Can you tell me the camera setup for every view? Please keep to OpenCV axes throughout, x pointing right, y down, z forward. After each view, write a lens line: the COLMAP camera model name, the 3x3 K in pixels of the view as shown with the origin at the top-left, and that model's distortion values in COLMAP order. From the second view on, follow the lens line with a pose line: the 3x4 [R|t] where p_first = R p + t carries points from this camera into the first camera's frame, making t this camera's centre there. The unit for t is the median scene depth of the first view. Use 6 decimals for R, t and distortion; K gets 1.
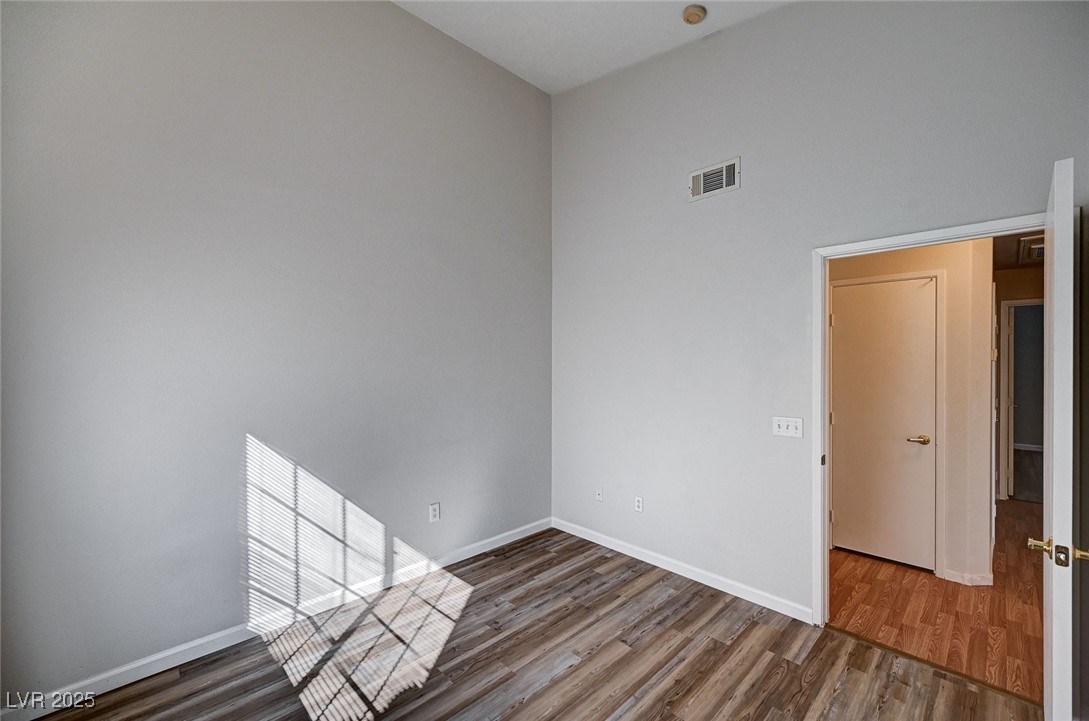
lens RADIAL K [[443.2, 0, 549.0], [0, 443.2, 359.5], [0, 0, 1]] dist [-0.007543, -0.000172]
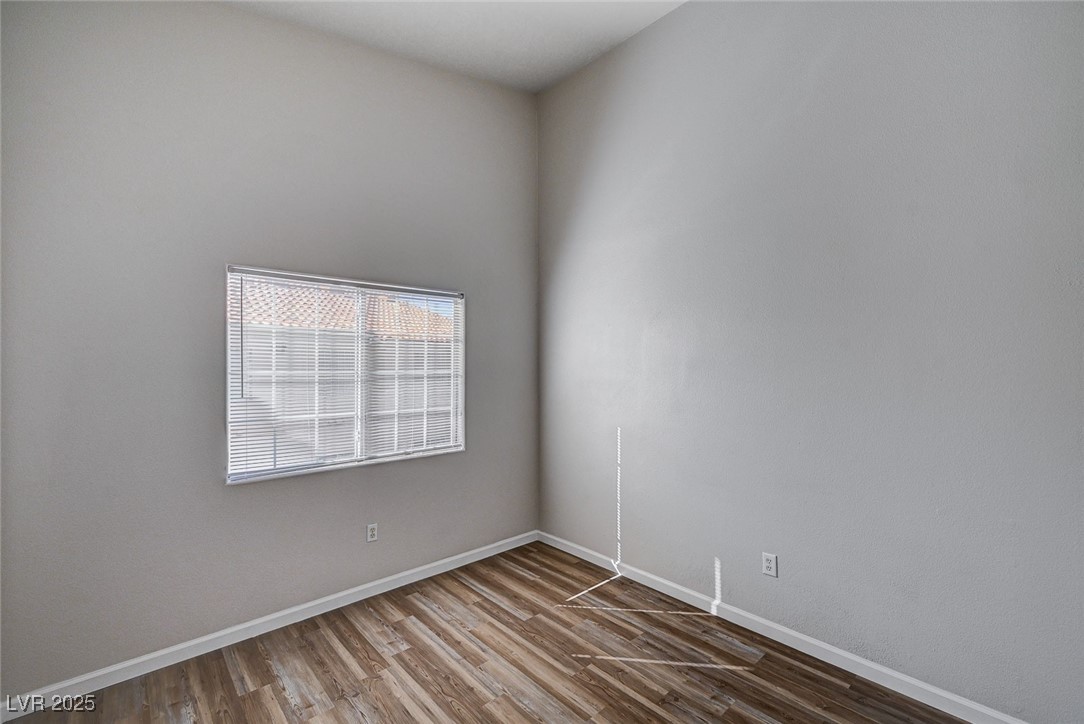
lens RADIAL K [[462.8, 0, 551.2], [0, 462.8, 362.2], [0, 0, 1]] dist [-0.000125, -0.000081]
pose [[-0.021672, 0.000082, -0.999765, 0.869692], [-0.002305, 0.999997, 0.000132, -0.024559], [0.999762, 0.002307, -0.021672, 0.936372]]
